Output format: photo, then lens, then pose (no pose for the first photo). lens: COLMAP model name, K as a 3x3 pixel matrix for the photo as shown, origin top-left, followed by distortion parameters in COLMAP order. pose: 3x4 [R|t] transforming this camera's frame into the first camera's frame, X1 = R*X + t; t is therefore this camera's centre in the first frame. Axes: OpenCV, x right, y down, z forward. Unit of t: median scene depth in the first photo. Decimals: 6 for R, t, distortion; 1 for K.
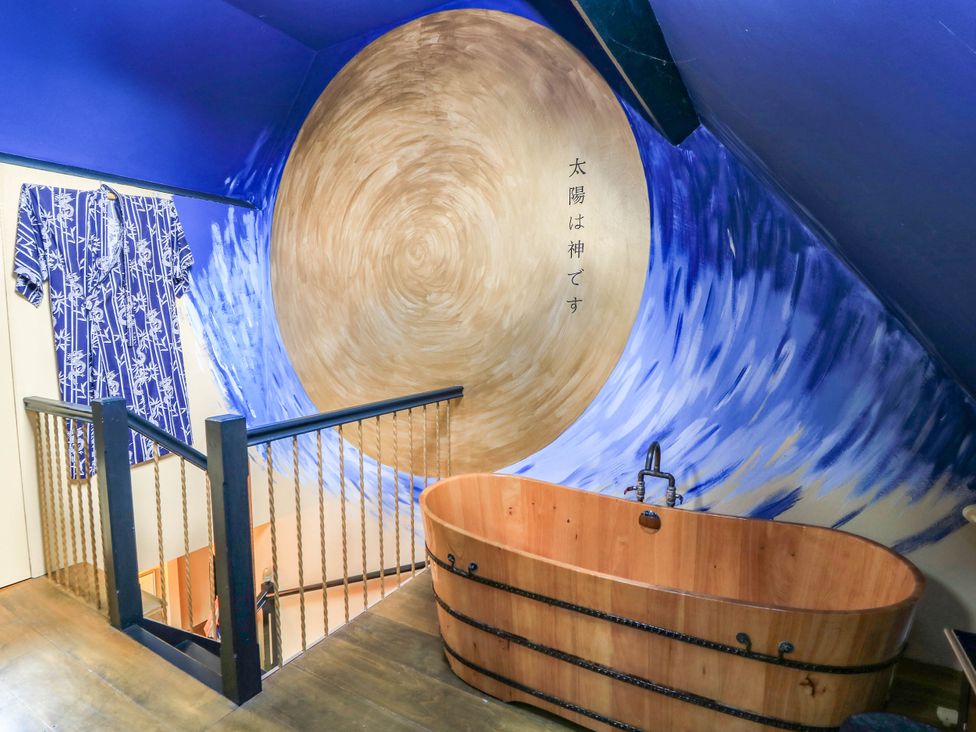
lens RADIAL K [[527.1, 0, 487.5], [0, 527.1, 364.8], [0, 0, 1]] dist [-0.013056, -0.002216]
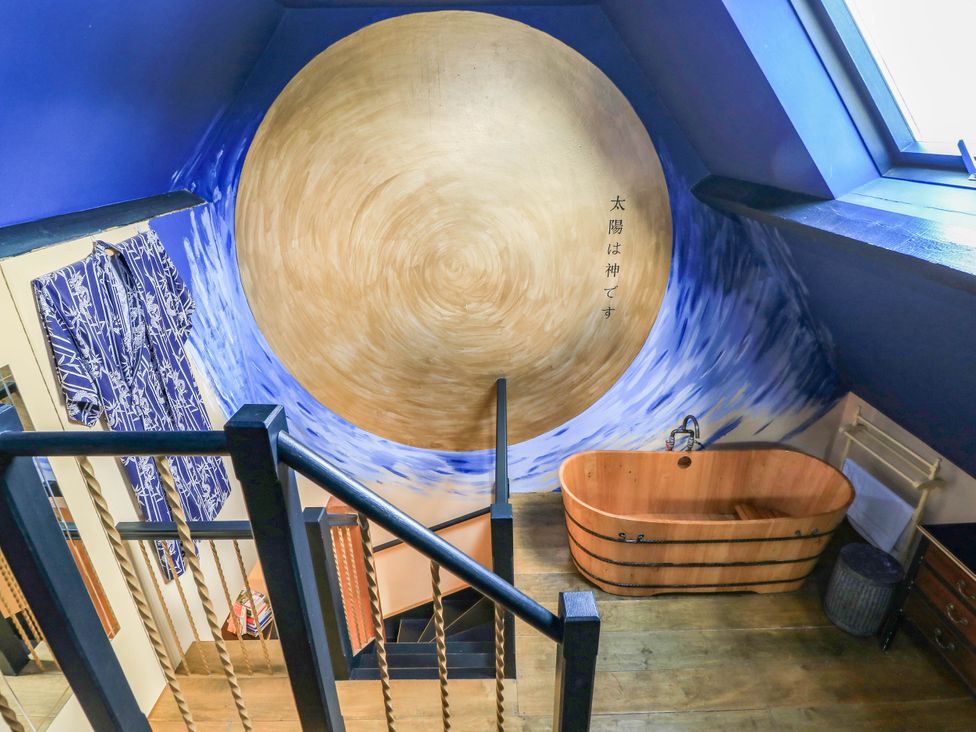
lens RADIAL K [[527.1, 0, 490.5], [0, 527.1, 366.6], [0, 0, 1]] dist [-0.013056, -0.002216]
pose [[0.854152, -0.217727, 0.472248, -0.684001], [0.051809, 0.939241, 0.339325, -0.421632], [-0.517436, -0.265368, 0.813536, 0.068678]]
